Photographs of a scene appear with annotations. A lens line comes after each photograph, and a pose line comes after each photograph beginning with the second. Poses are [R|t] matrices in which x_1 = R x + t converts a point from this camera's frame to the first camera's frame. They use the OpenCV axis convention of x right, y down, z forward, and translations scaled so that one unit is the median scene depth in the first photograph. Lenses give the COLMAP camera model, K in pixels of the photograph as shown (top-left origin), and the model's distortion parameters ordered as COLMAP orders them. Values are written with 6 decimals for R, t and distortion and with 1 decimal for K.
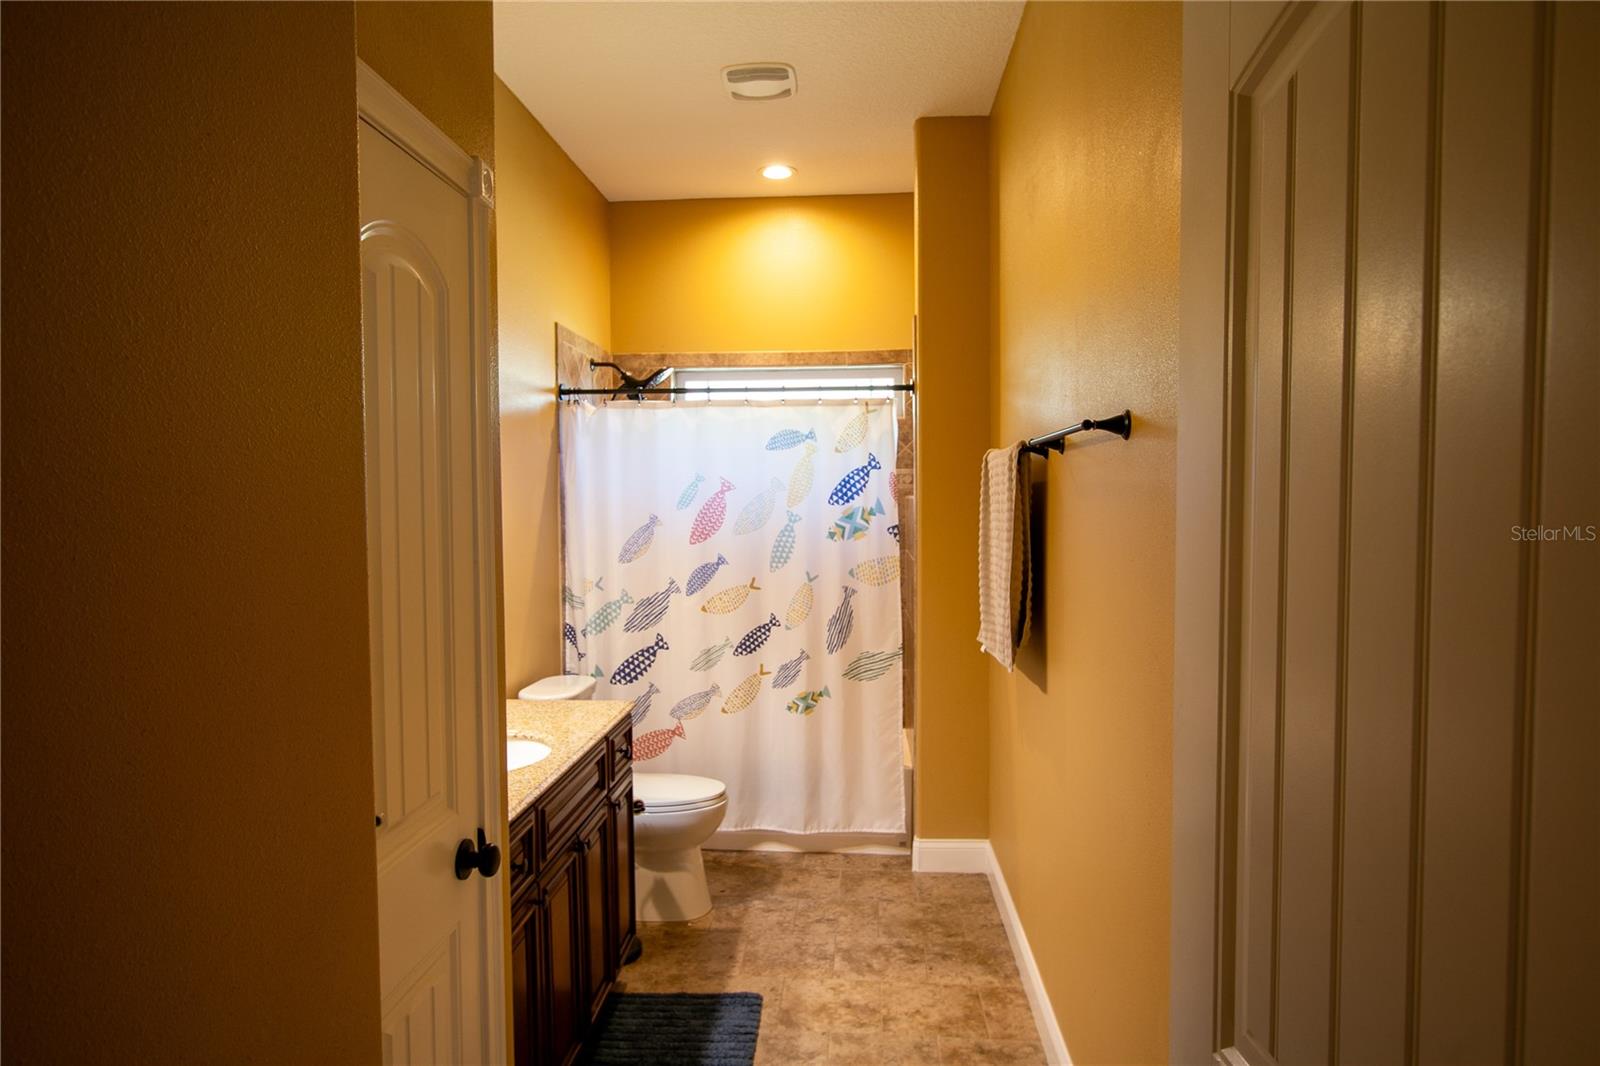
lens RADIAL K [[954.9, 0, 786.5], [0, 954.9, 529.9], [0, 0, 1]] dist [-0.027399, 0.021732]
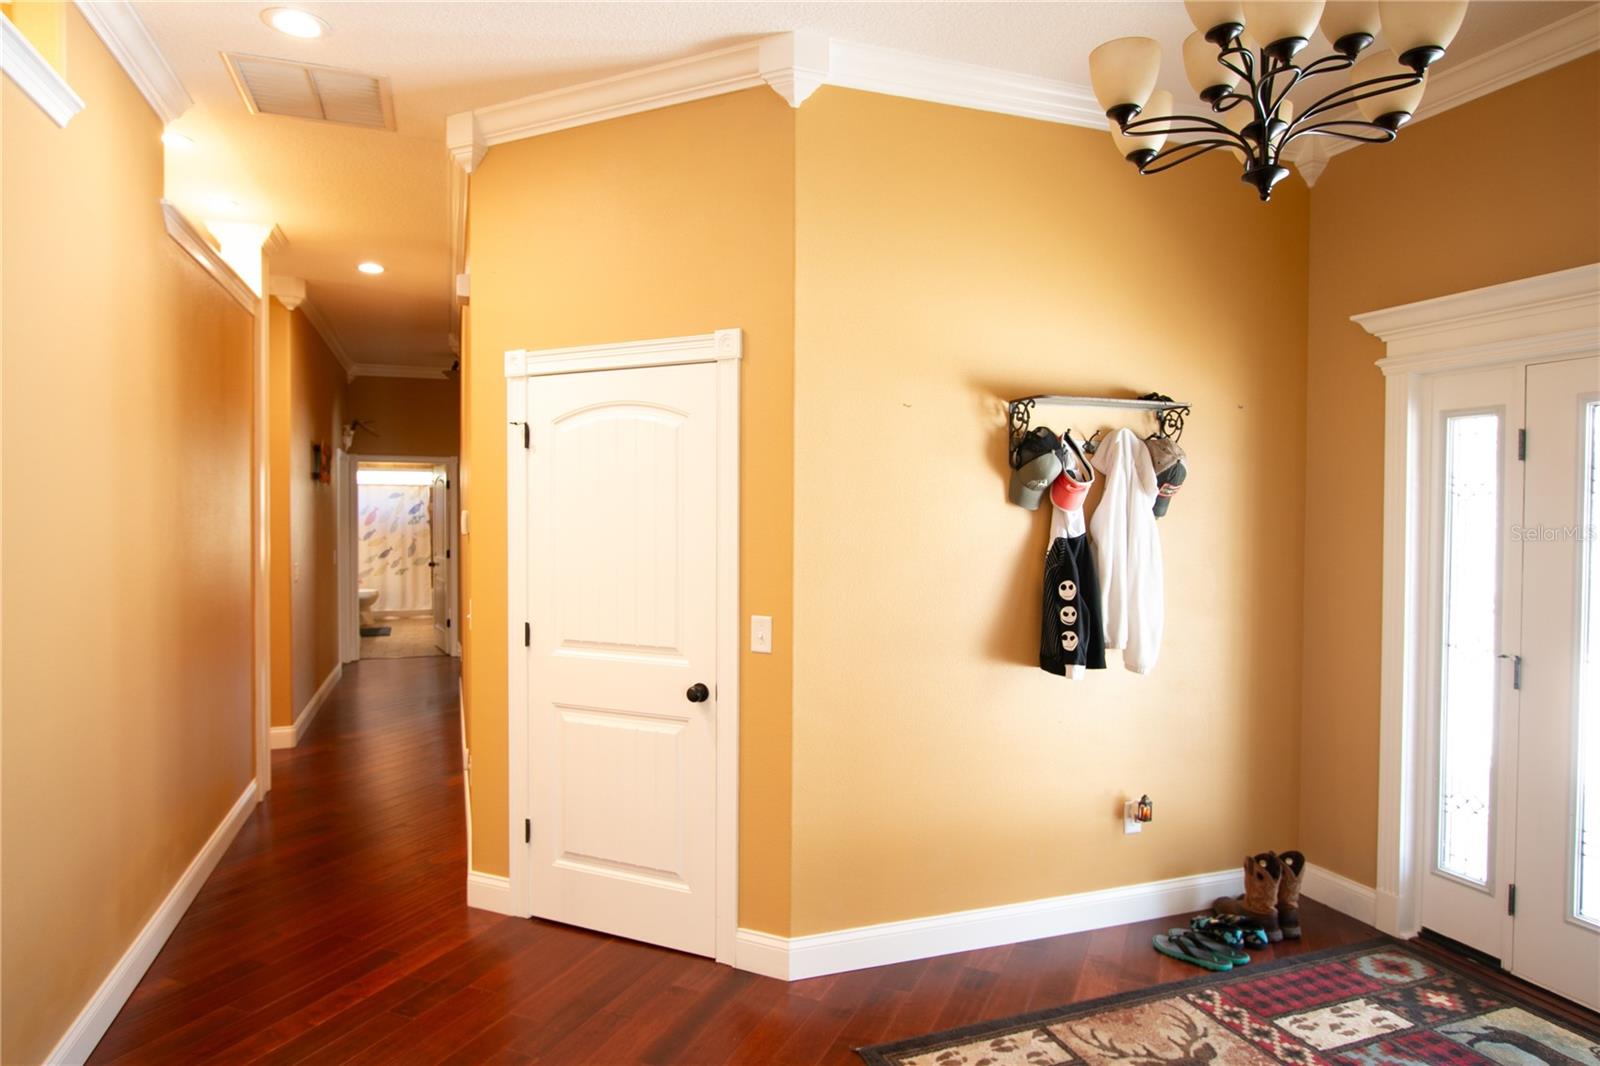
lens RADIAL K [[949.0, 0, 789.7], [0, 949.0, 529.5], [0, 0, 1]] dist [-0.025210, 0.011858]
pose [[0.911952, 0.001686, 0.410293, -0.100855], [0.005277, 0.999861, -0.015838, 0.089724], [-0.410263, 0.016609, 0.911816, -2.688230]]
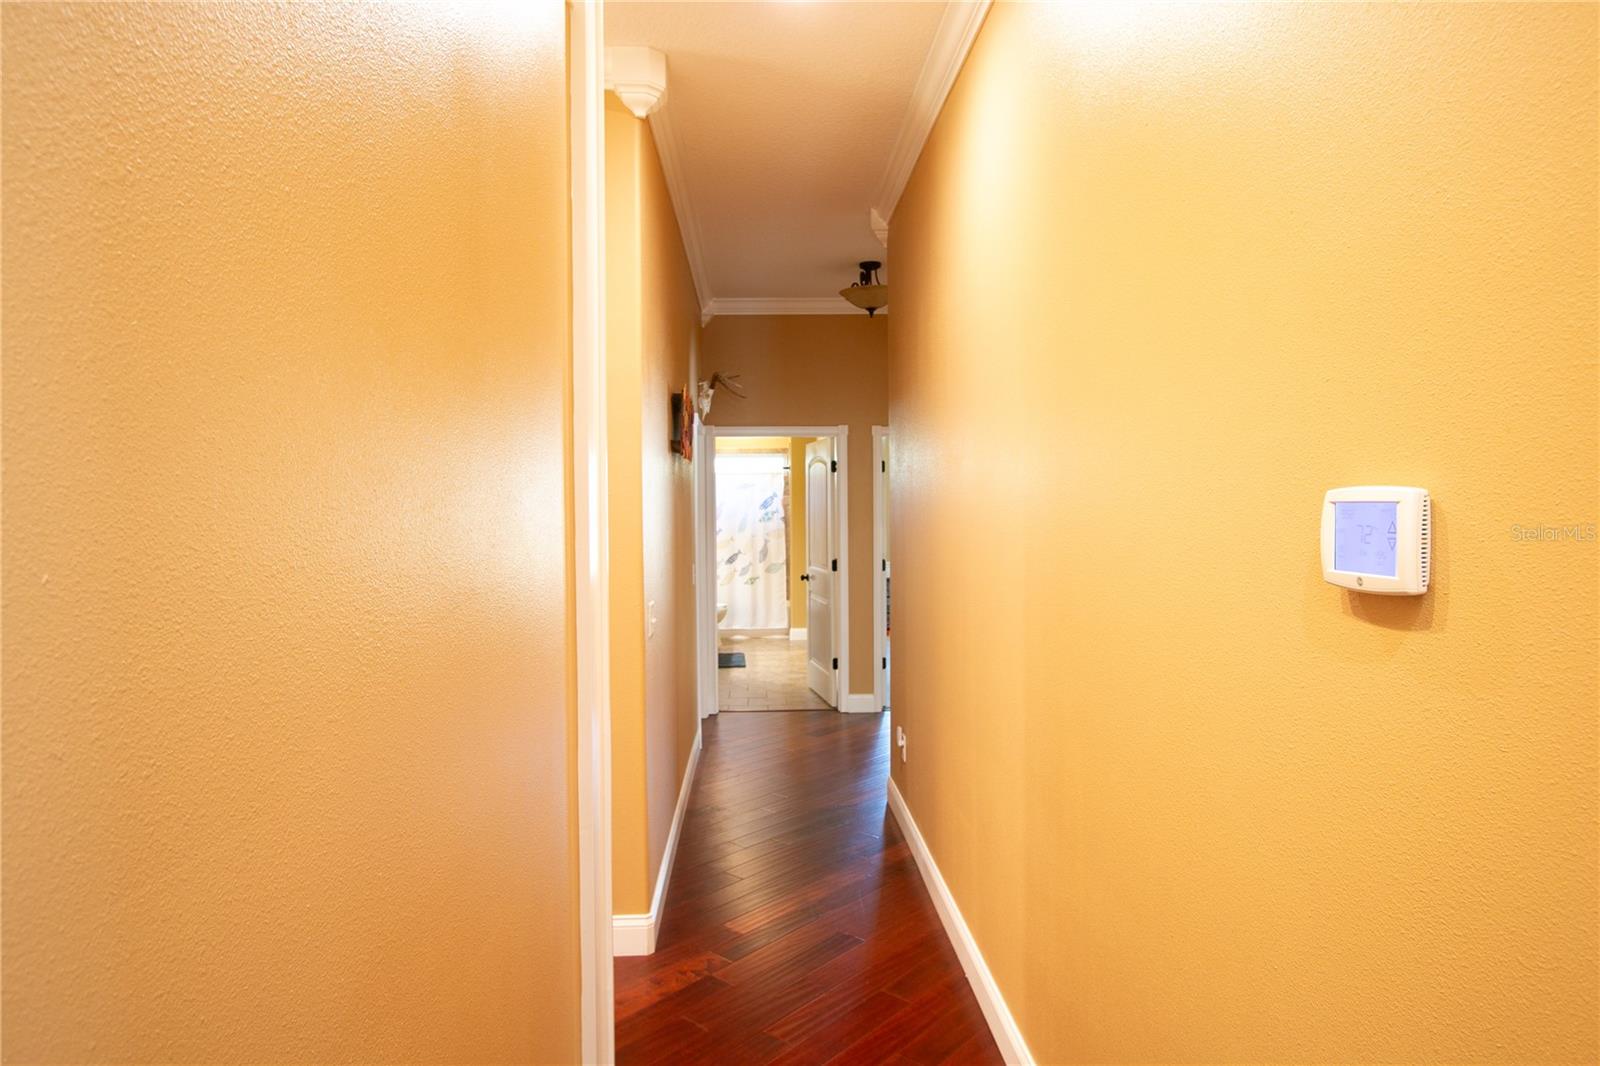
lens RADIAL K [[949.0, 0, 789.7], [0, 949.0, 529.5], [0, 0, 1]] dist [-0.025210, 0.011858]
pose [[0.993629, -0.004877, 0.112593, -0.179356], [0.006156, 0.999920, -0.011014, 0.062278], [-0.112530, 0.011637, 0.993580, -1.761584]]
